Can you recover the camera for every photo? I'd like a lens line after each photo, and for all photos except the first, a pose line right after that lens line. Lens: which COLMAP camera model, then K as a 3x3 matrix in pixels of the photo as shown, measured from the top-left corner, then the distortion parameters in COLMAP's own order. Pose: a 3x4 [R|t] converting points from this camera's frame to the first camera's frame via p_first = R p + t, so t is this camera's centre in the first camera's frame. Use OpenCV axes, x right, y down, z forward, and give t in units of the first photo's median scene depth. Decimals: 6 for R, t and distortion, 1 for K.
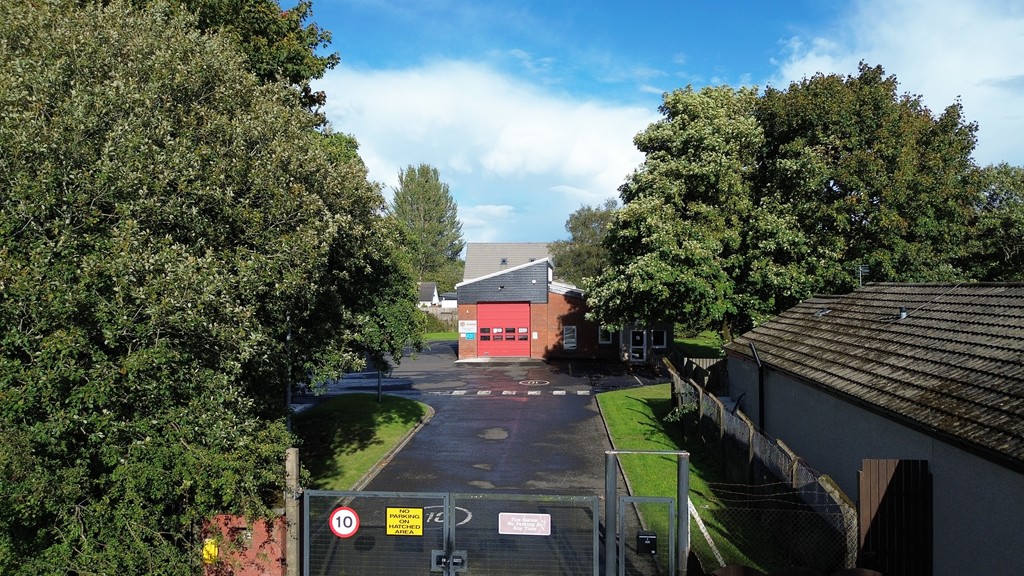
lens RADIAL K [[726.1, 0, 516.3], [0, 726.1, 284.5], [0, 0, 1]] dist [0.061825, -0.060789]
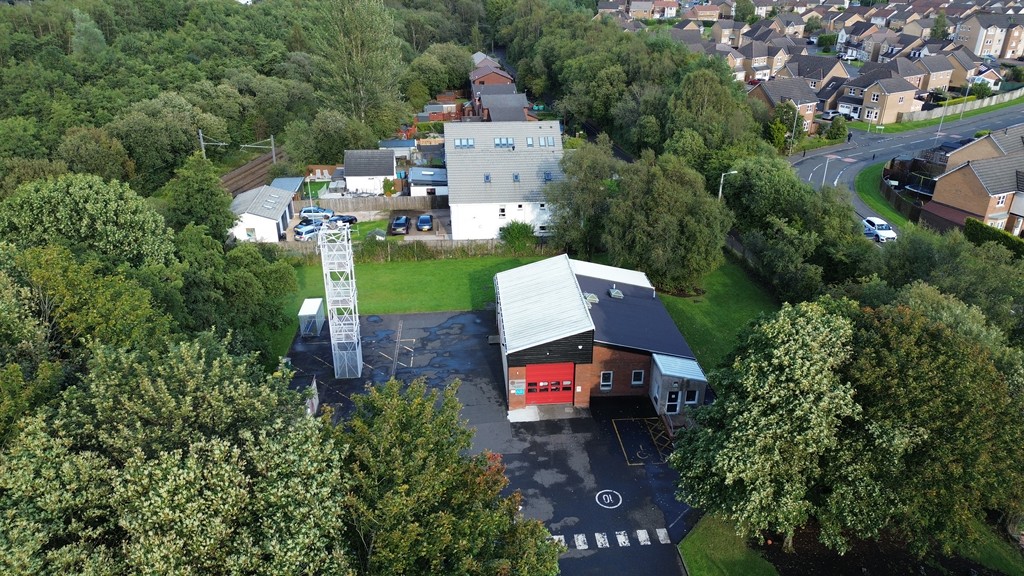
lens RADIAL K [[726.1, 0, 516.3], [0, 726.1, 284.5], [0, 0, 1]] dist [0.061825, -0.060789]
pose [[0.987325, -0.057617, 0.147887, -0.361571], [-0.010204, 0.906810, 0.421415, -0.875334], [-0.158386, -0.417583, 0.894728, 0.156534]]
